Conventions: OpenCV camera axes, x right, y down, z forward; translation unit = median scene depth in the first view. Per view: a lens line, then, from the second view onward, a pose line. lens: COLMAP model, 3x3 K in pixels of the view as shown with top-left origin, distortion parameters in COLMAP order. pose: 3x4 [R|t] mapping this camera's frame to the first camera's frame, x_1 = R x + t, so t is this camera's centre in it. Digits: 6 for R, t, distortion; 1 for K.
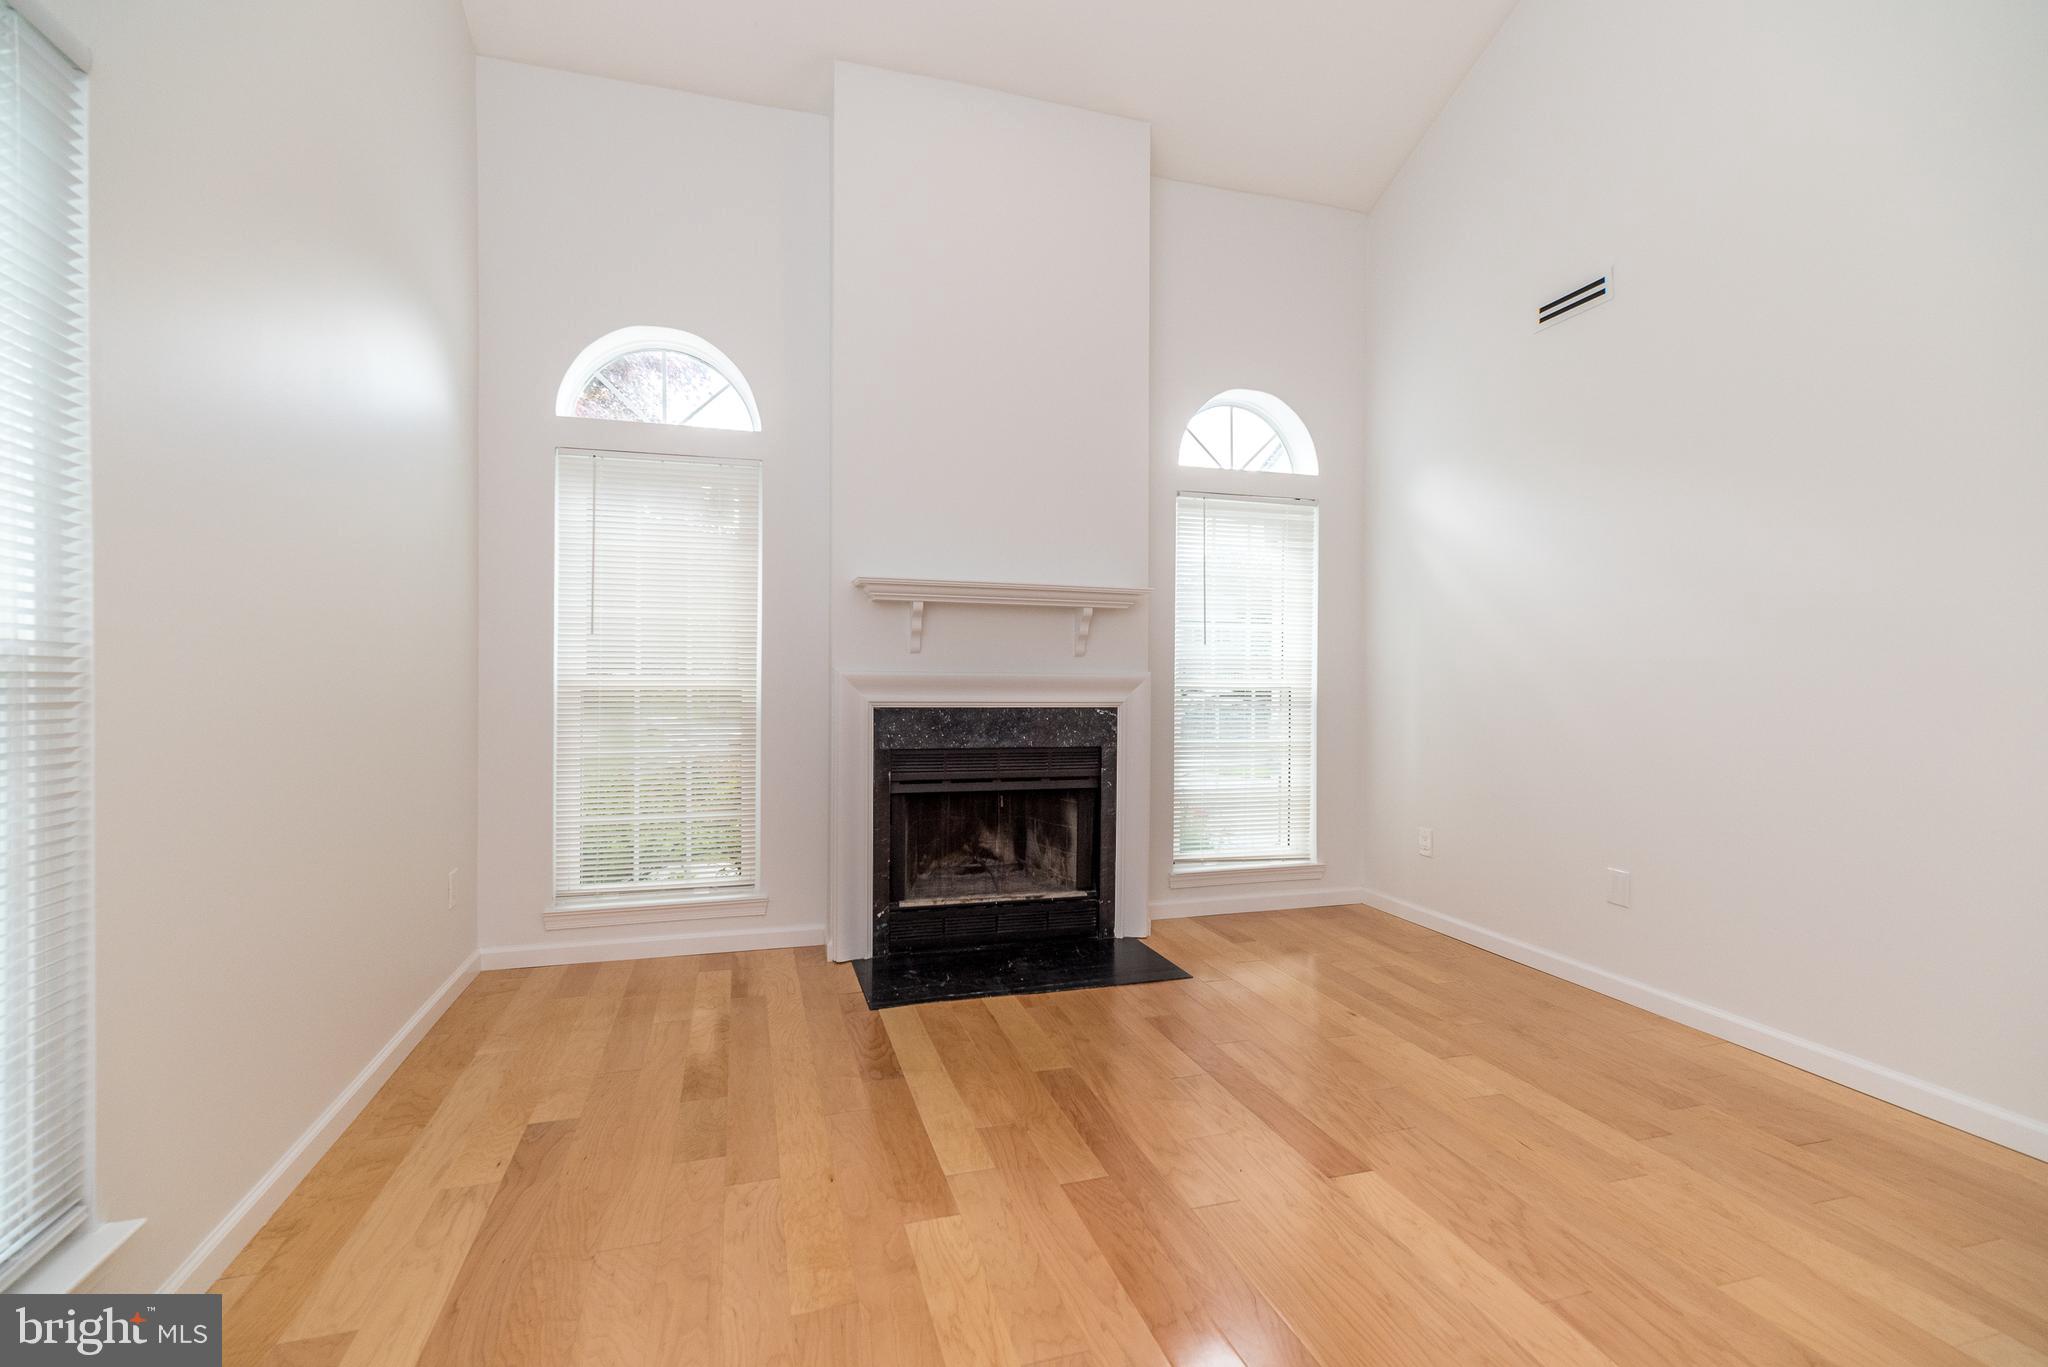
lens RADIAL K [[900.3, 0, 1005.1], [0, 900.3, 685.3], [0, 0, 1]] dist [0.009367, 0.000252]
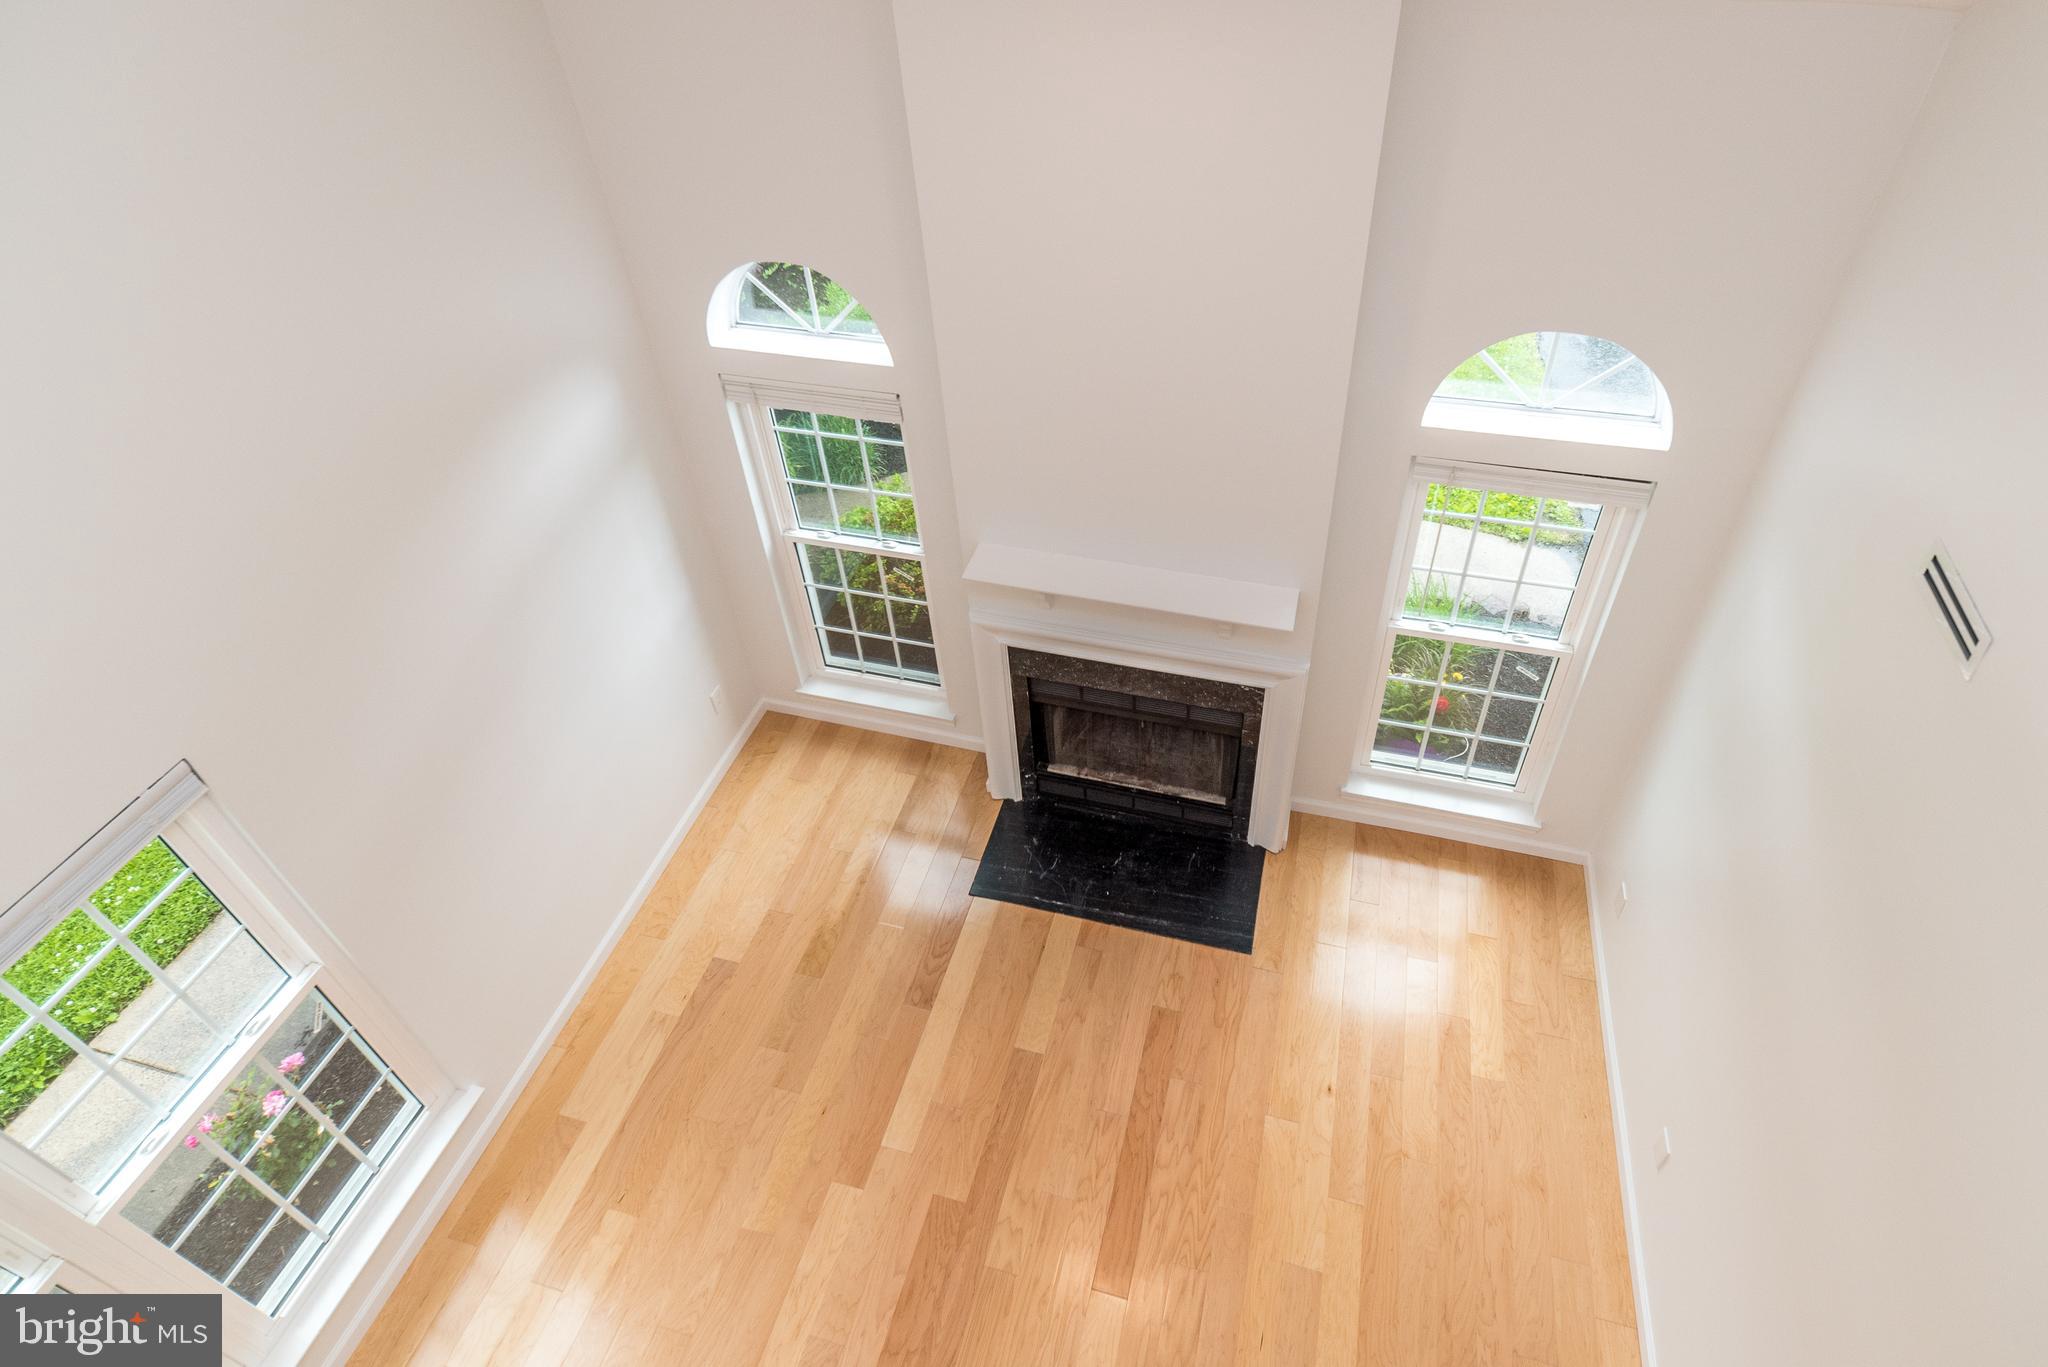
lens RADIAL K [[1075.7, 0, 1081.9], [0, 1075.7, 545.7], [0, 0, 1]] dist [0.001149, 0.000482]
pose [[0.857915, 0.300241, -0.416938, 0.389027], [0.025918, 0.785170, 0.618738, -0.790112], [0.513138, -0.541631, 0.665827, 0.277075]]
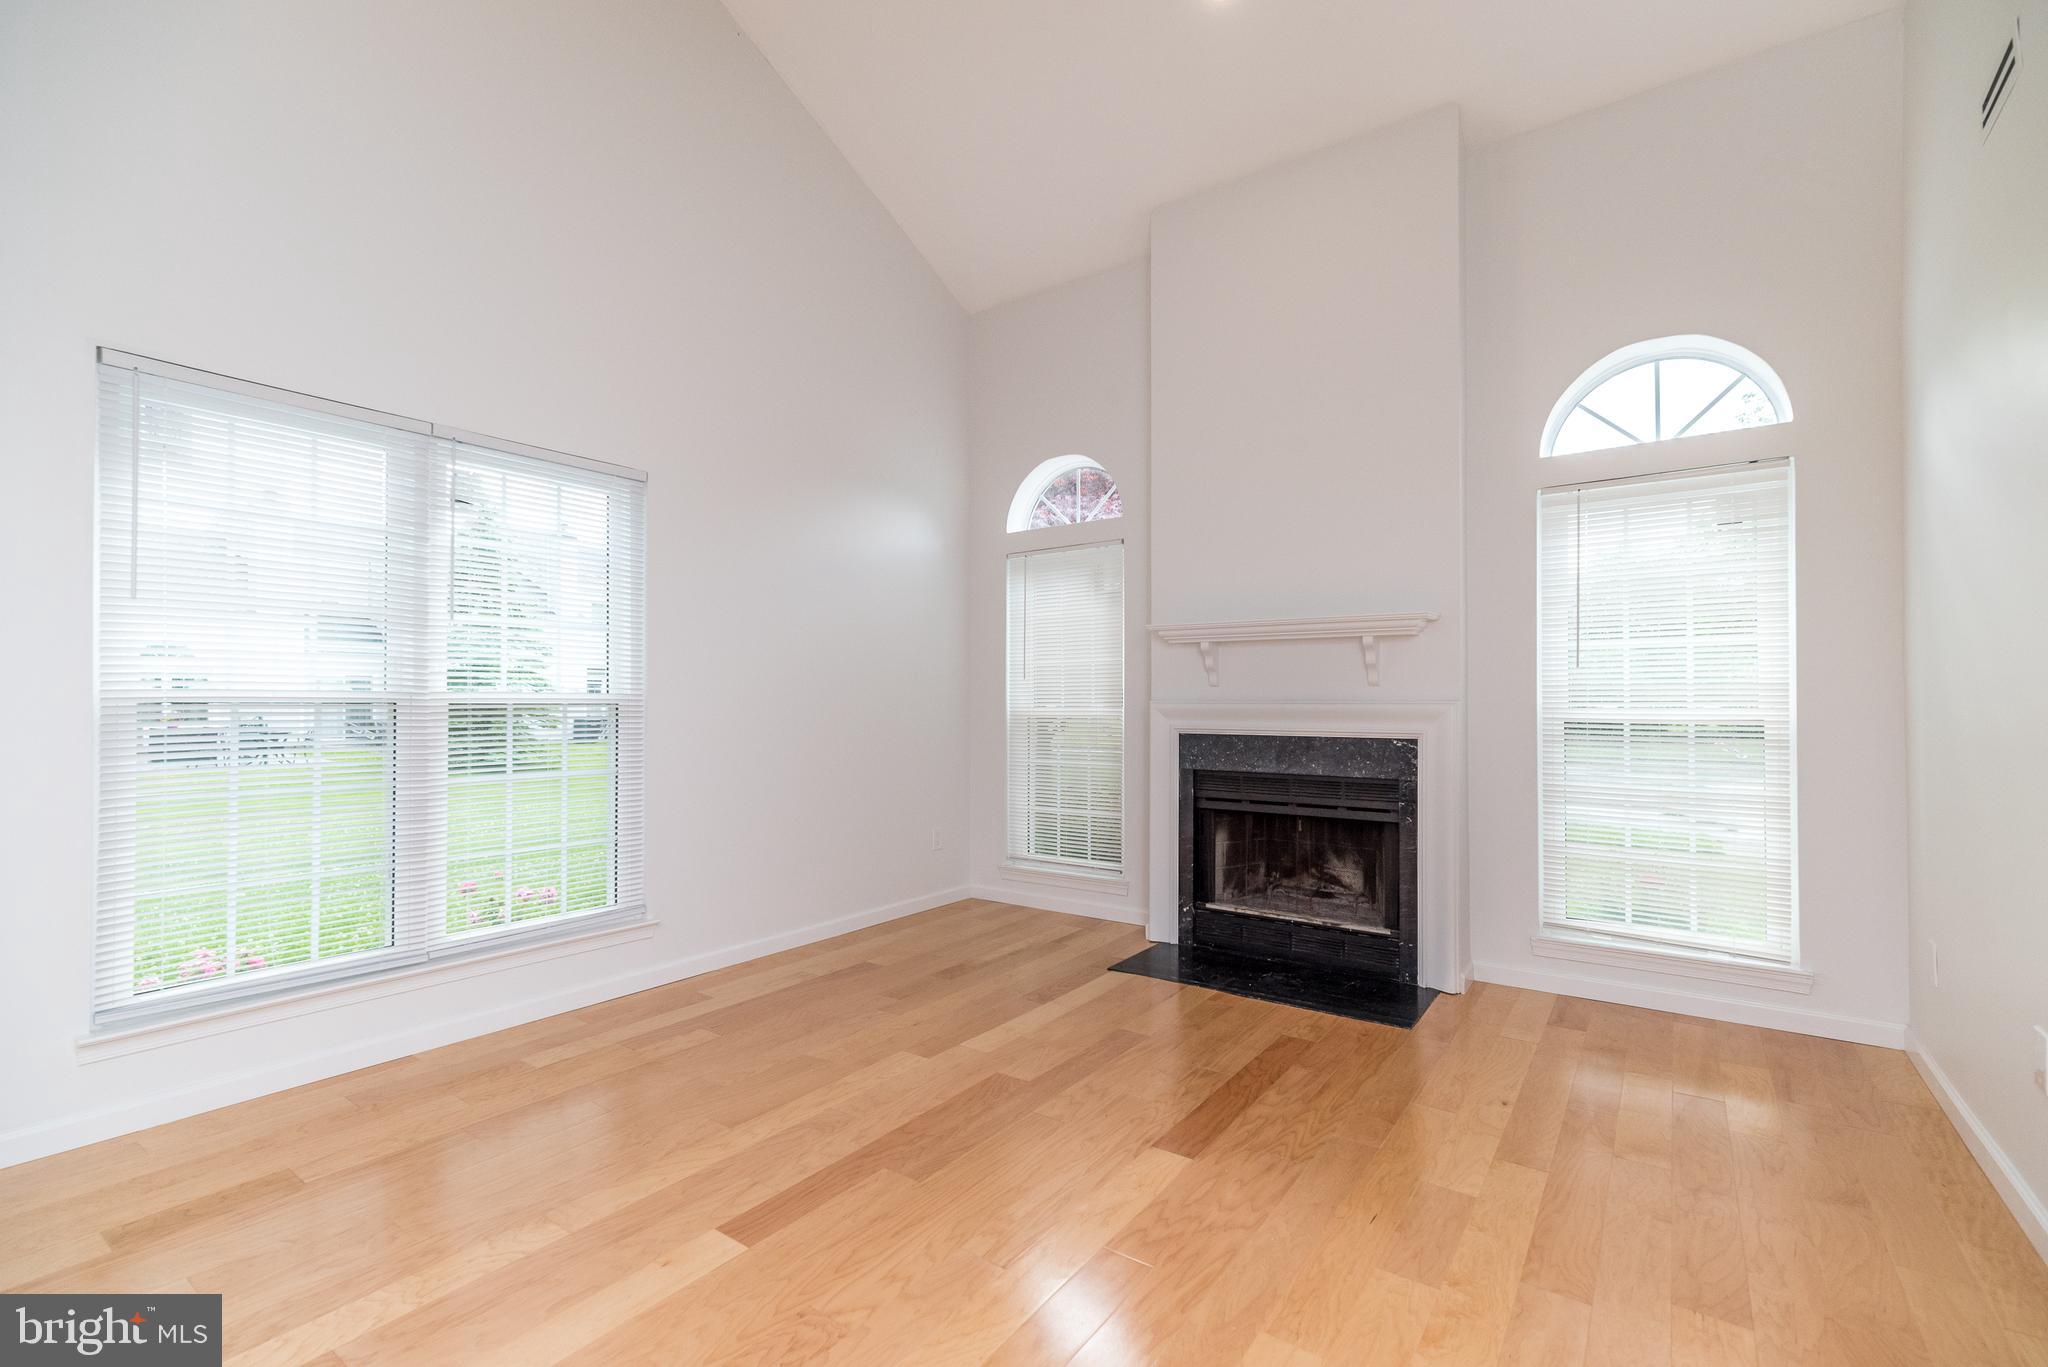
lens RADIAL K [[907.9, 0, 1000.9], [0, 907.9, 704.3], [0, 0, 1]] dist [0.009002, 0.000204]
pose [[0.602783, -0.006825, -0.797876, 0.645175], [-0.006427, 0.999889, -0.013409, 0.004008], [0.797879, 0.013211, 0.602672, 0.085159]]
